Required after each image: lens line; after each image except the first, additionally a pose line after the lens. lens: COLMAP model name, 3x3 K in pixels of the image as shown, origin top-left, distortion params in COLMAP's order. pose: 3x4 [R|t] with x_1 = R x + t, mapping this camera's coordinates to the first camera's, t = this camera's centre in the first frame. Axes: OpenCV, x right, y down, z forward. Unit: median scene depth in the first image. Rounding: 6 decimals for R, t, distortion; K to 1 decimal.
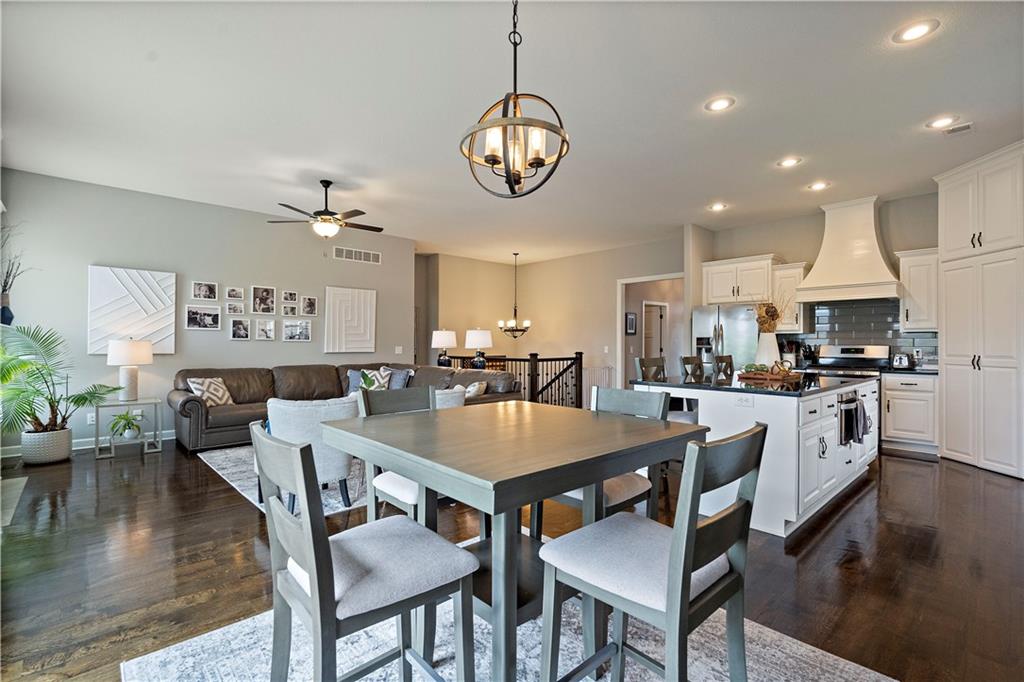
lens RADIAL K [[471.0, 0, 513.9], [0, 471.0, 342.8], [0, 0, 1]] dist [-0.002396, 0.003029]
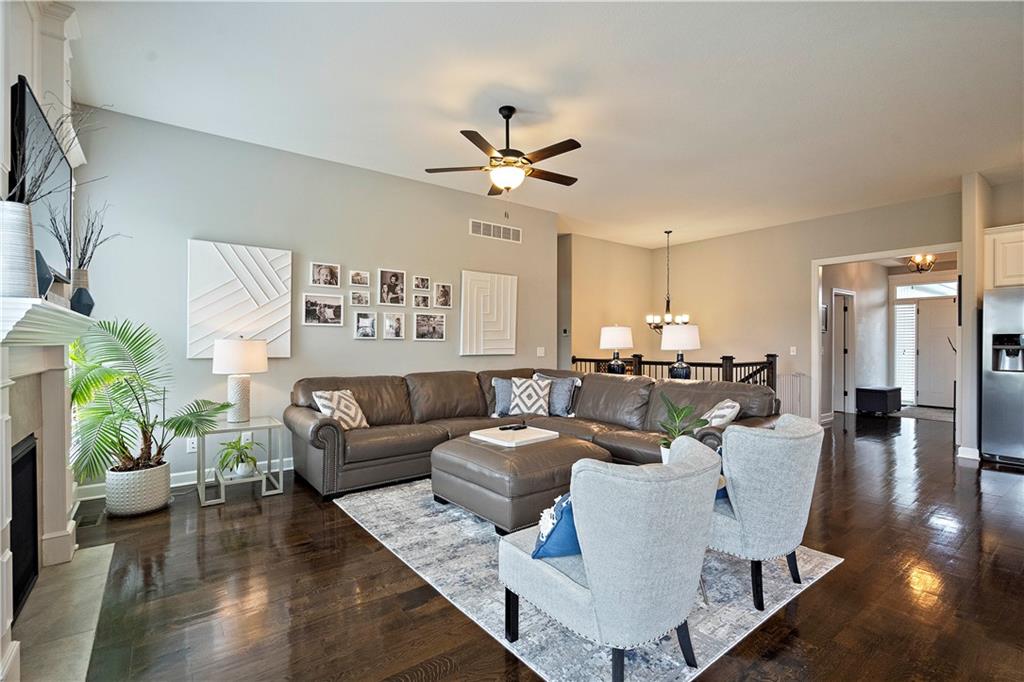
lens RADIAL K [[471.0, 0, 515.3], [0, 471.0, 343.9], [0, 0, 1]] dist [-0.002396, 0.003029]
pose [[0.995656, -0.001386, -0.093097, -0.278364], [0.001644, 0.999995, 0.002694, -0.000084], [0.093093, -0.002836, 0.995653, 0.268740]]
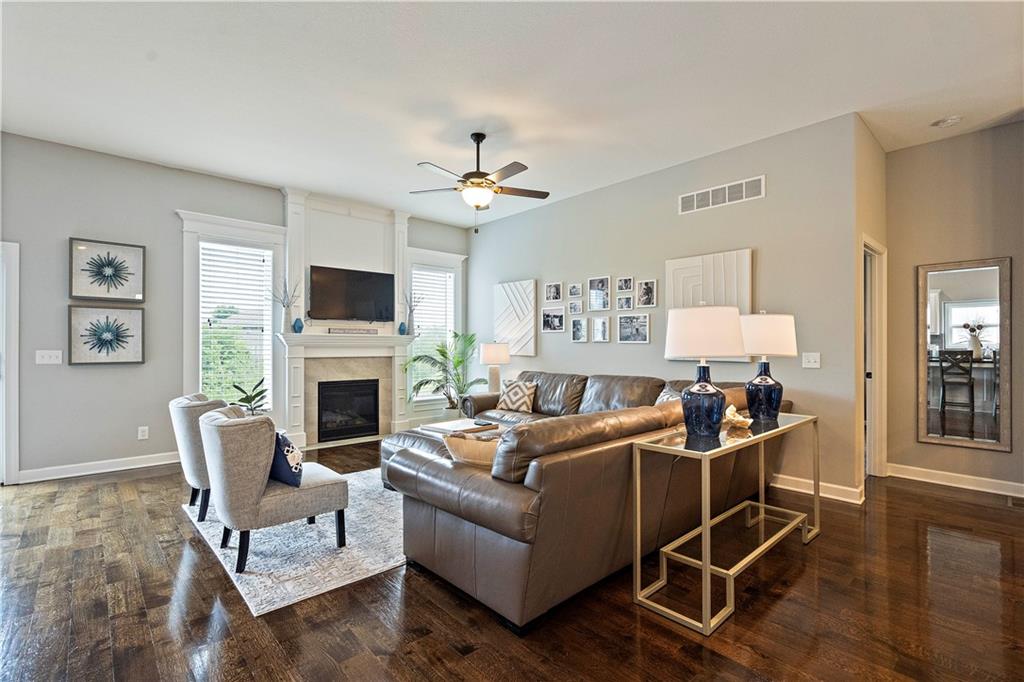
lens RADIAL K [[471.0, 0, 503.4], [0, 471.0, 346.3], [0, 0, 1]] dist [-0.002396, 0.003029]
pose [[-0.017372, -0.000056, -0.999849, 0.319172], [0.000542, 1.000000, -0.000066, 0.001759], [0.999849, -0.000543, -0.017372, 0.908631]]
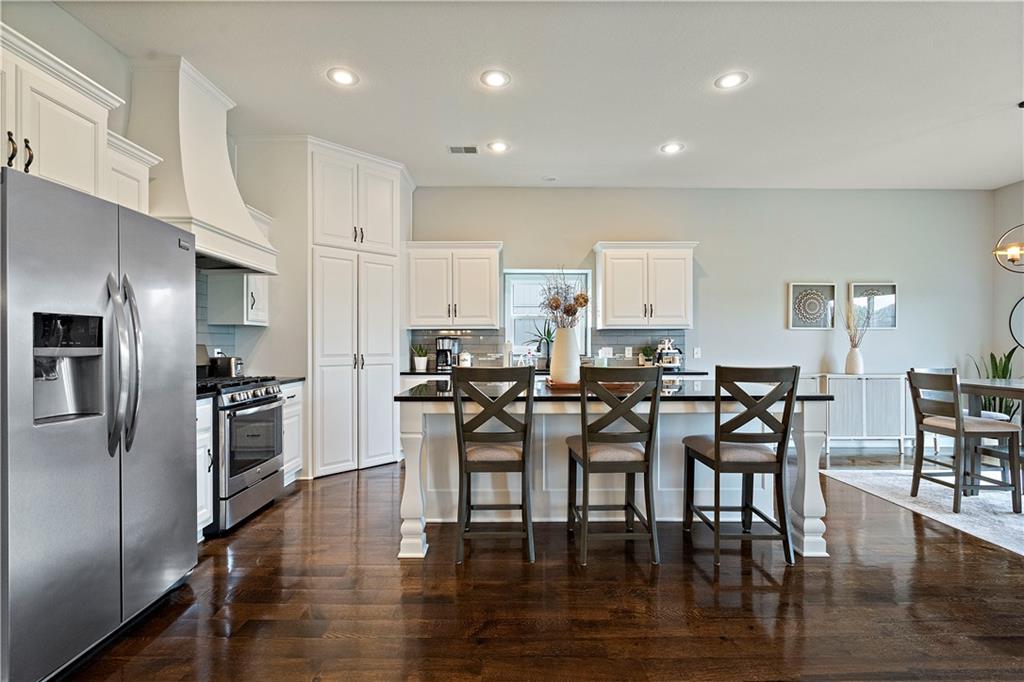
lens RADIAL K [[471.0, 0, 509.1], [0, 471.0, 344.0], [0, 0, 1]] dist [-0.002396, 0.003029]
pose [[-0.730135, -0.002990, 0.683297, 0.074609], [-0.002840, 0.999995, 0.001341, 0.003143], [-0.683298, -0.000961, -0.730139, 1.128260]]
